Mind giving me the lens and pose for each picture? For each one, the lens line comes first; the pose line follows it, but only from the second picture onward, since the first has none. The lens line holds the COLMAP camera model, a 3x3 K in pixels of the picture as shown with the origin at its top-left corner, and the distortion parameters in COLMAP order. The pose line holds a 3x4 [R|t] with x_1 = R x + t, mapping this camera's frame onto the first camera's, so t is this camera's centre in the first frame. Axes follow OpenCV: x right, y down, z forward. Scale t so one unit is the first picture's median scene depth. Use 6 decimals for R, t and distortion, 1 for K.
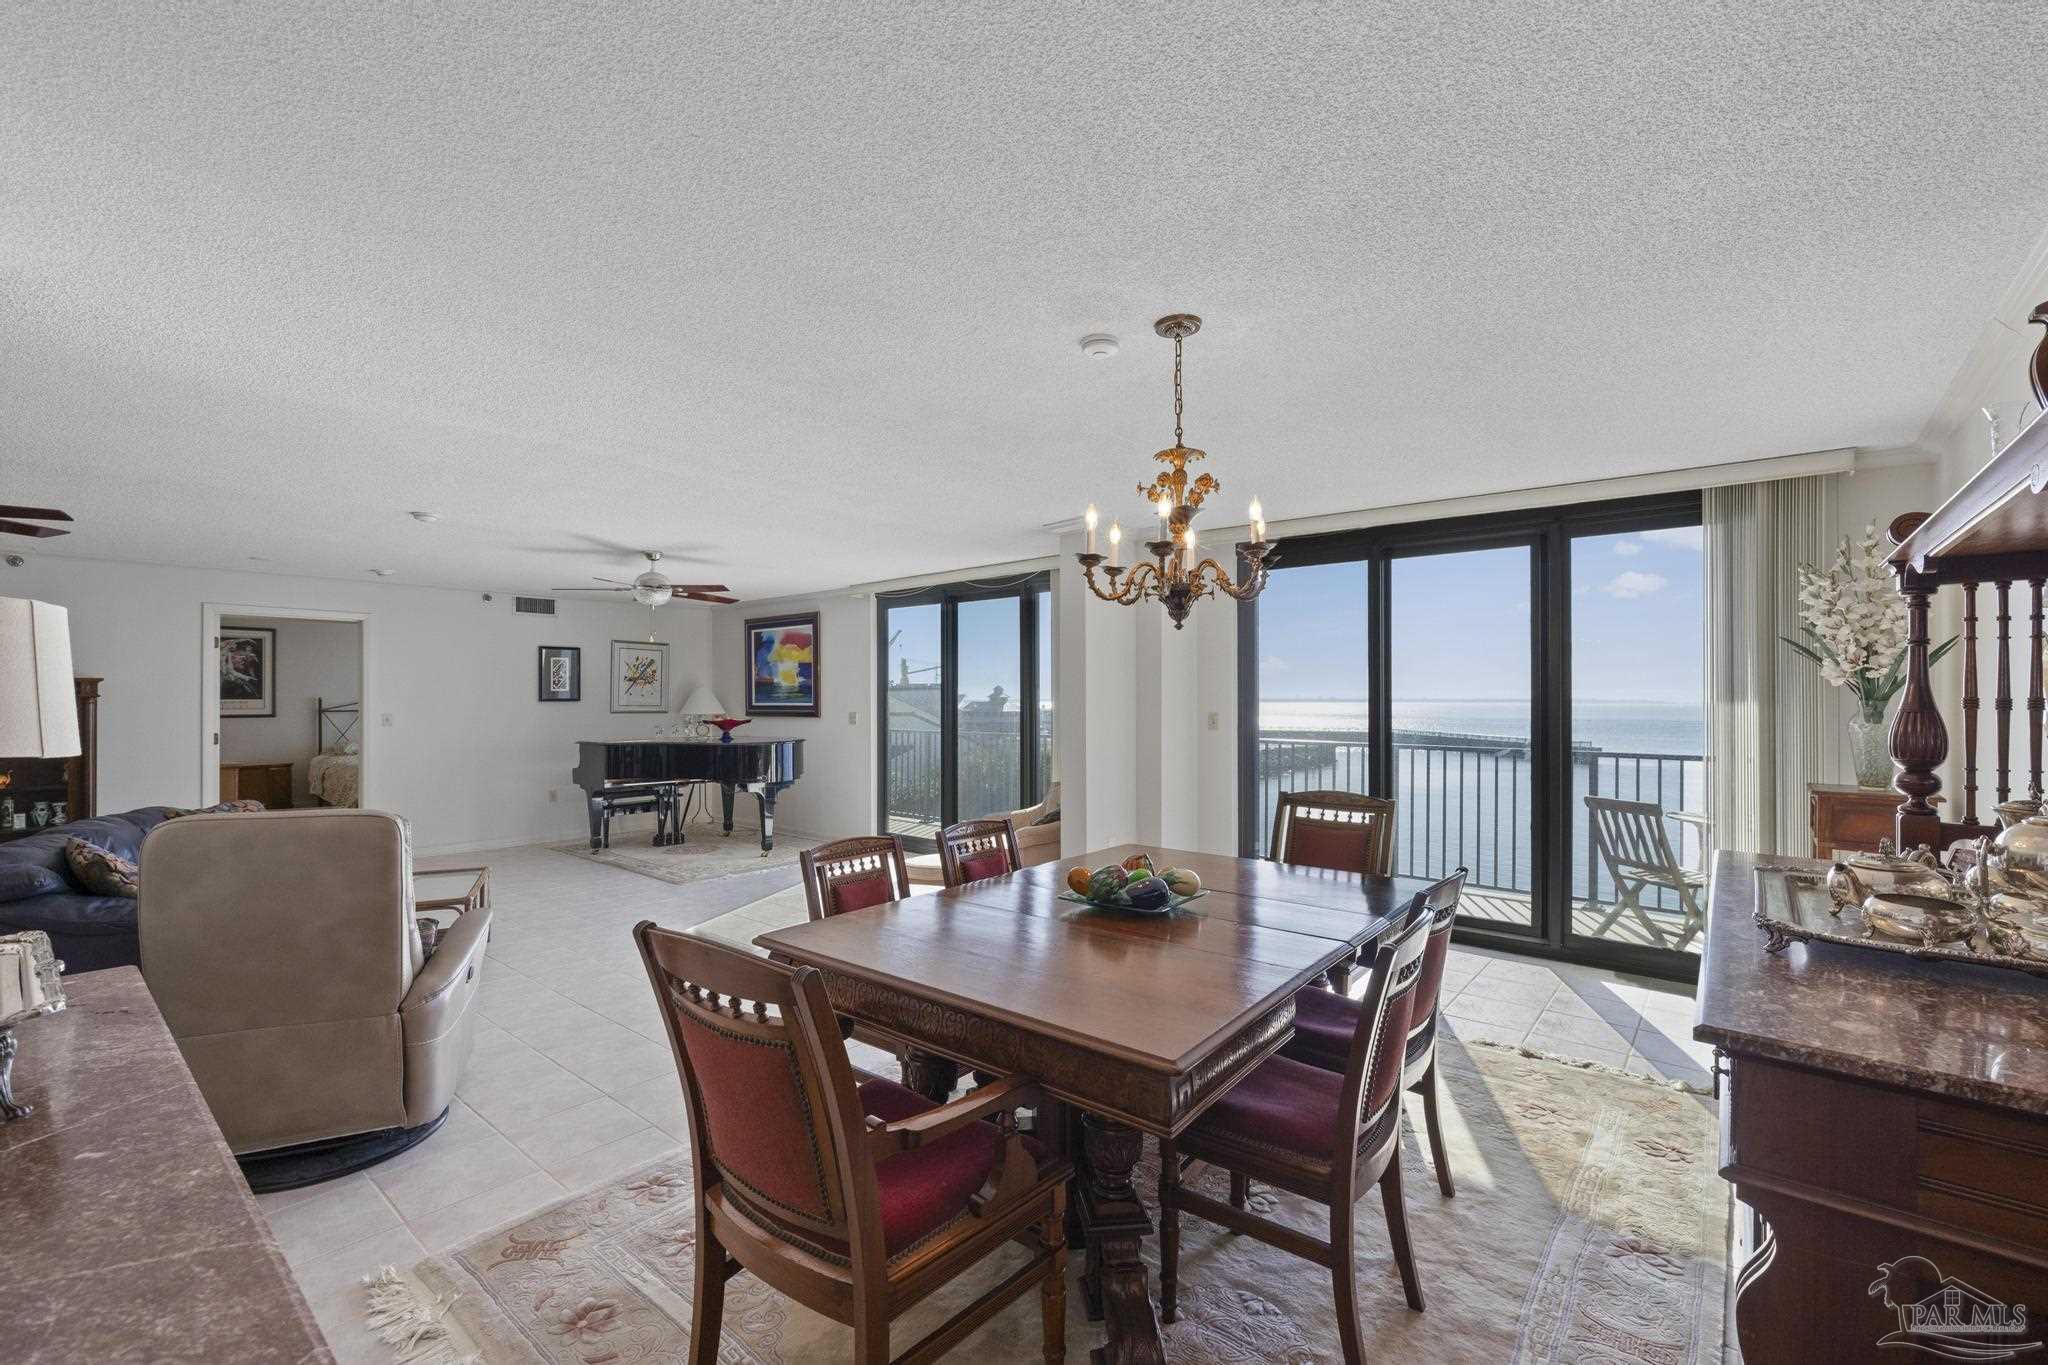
lens RADIAL K [[858.9, 0, 1015.6], [0, 858.9, 691.9], [0, 0, 1]] dist [-0.012024, 0.005011]
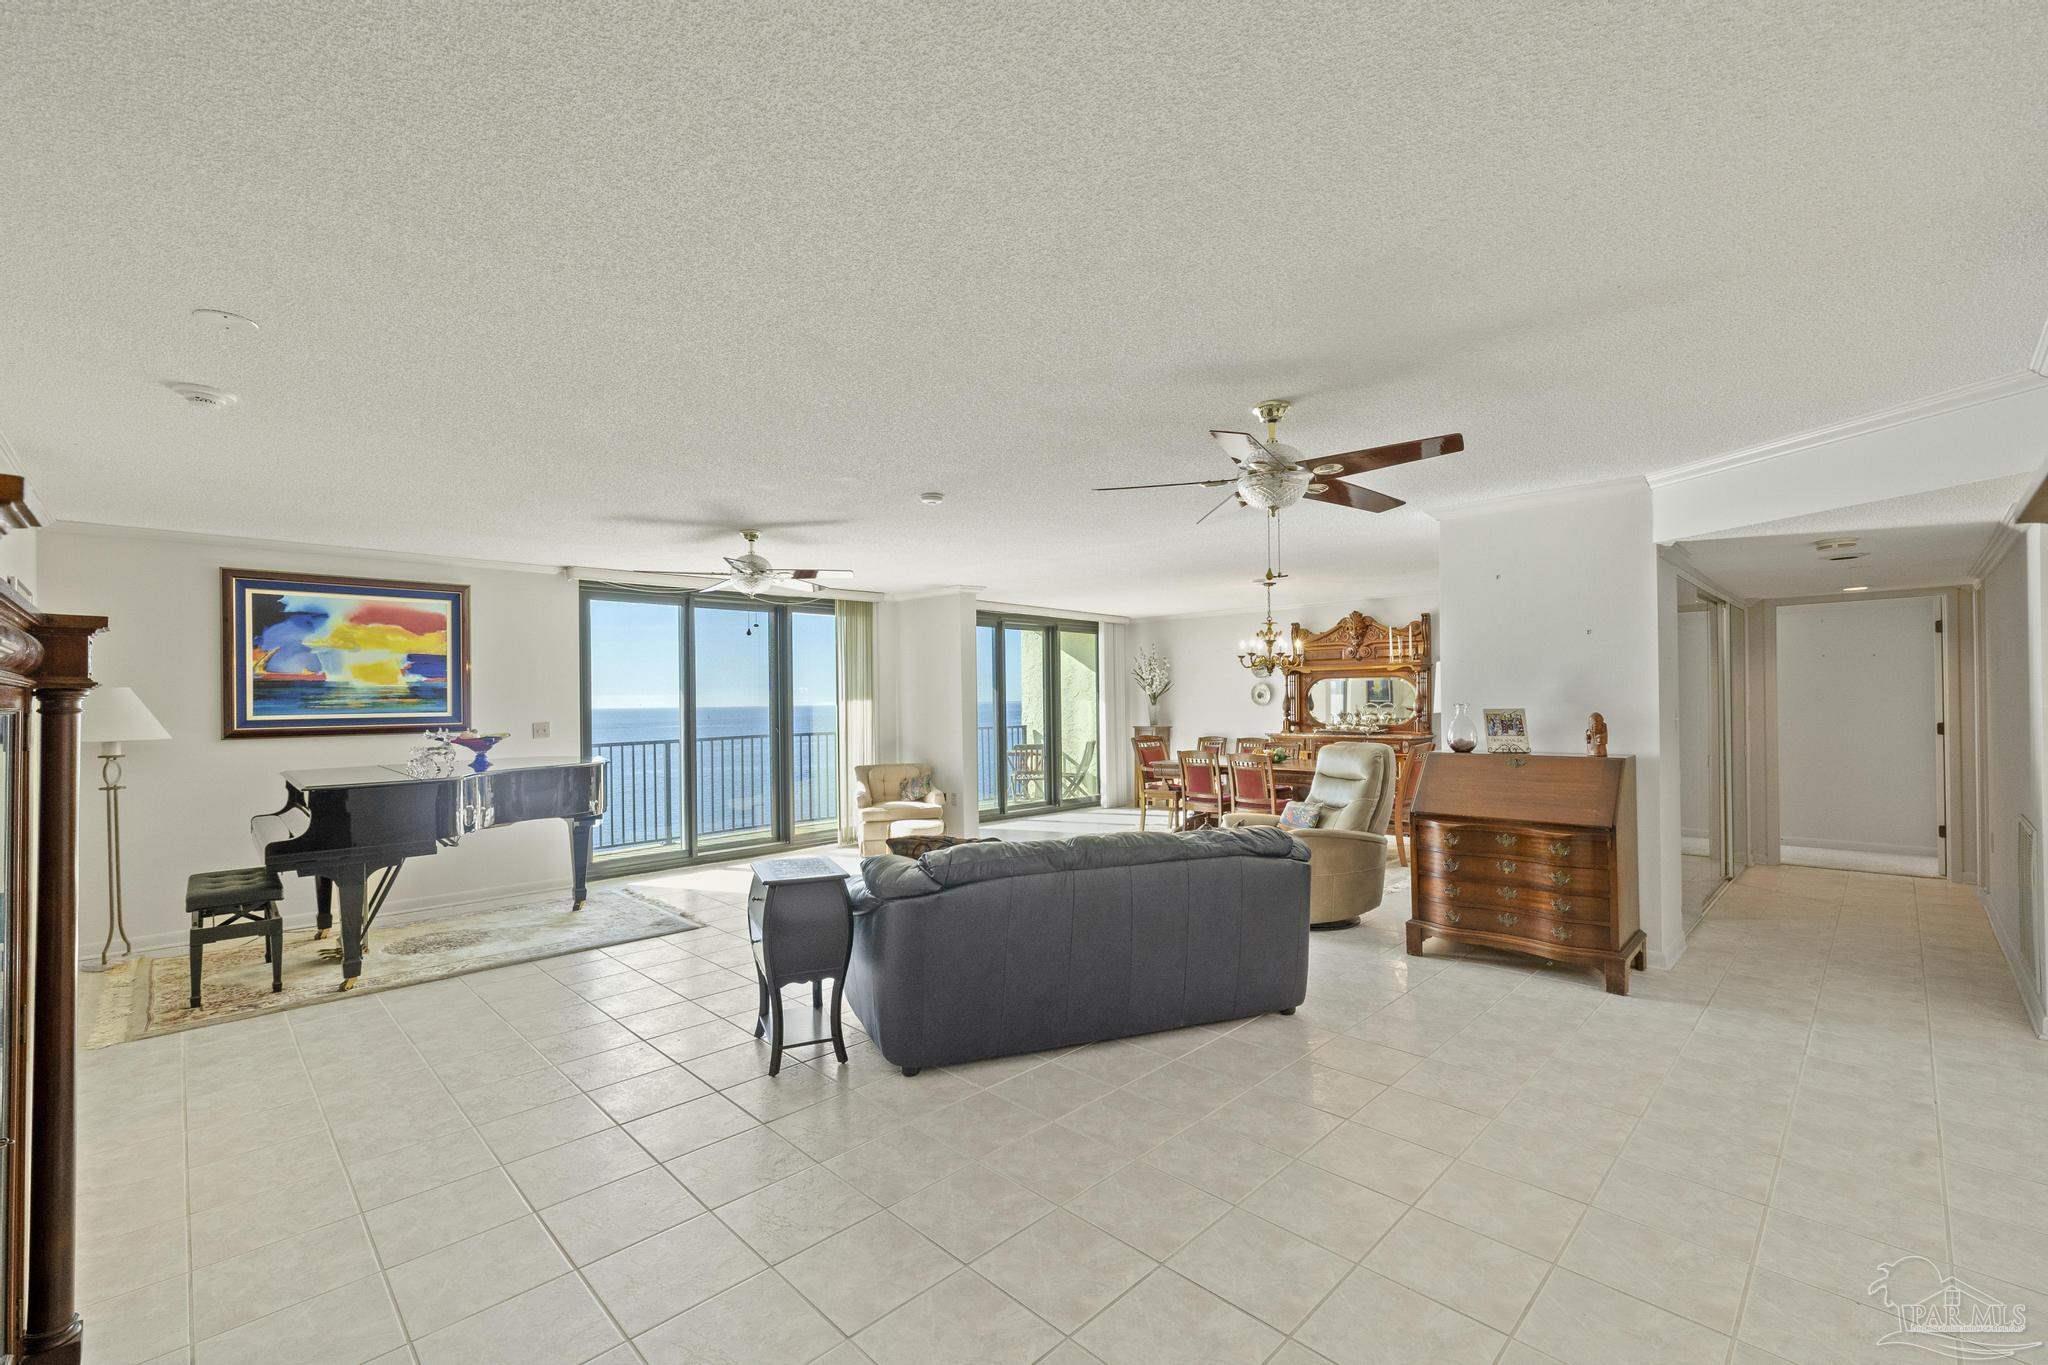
lens RADIAL K [[858.9, 0, 1028.3], [0, 858.9, 696.6], [0, 0, 1]] dist [-0.012024, 0.005011]
pose [[0.083904, 0.006128, 0.996455, -0.868355], [0.005581, 0.999963, -0.006620, 0.006975], [-0.996458, 0.006116, 0.083867, 0.447814]]
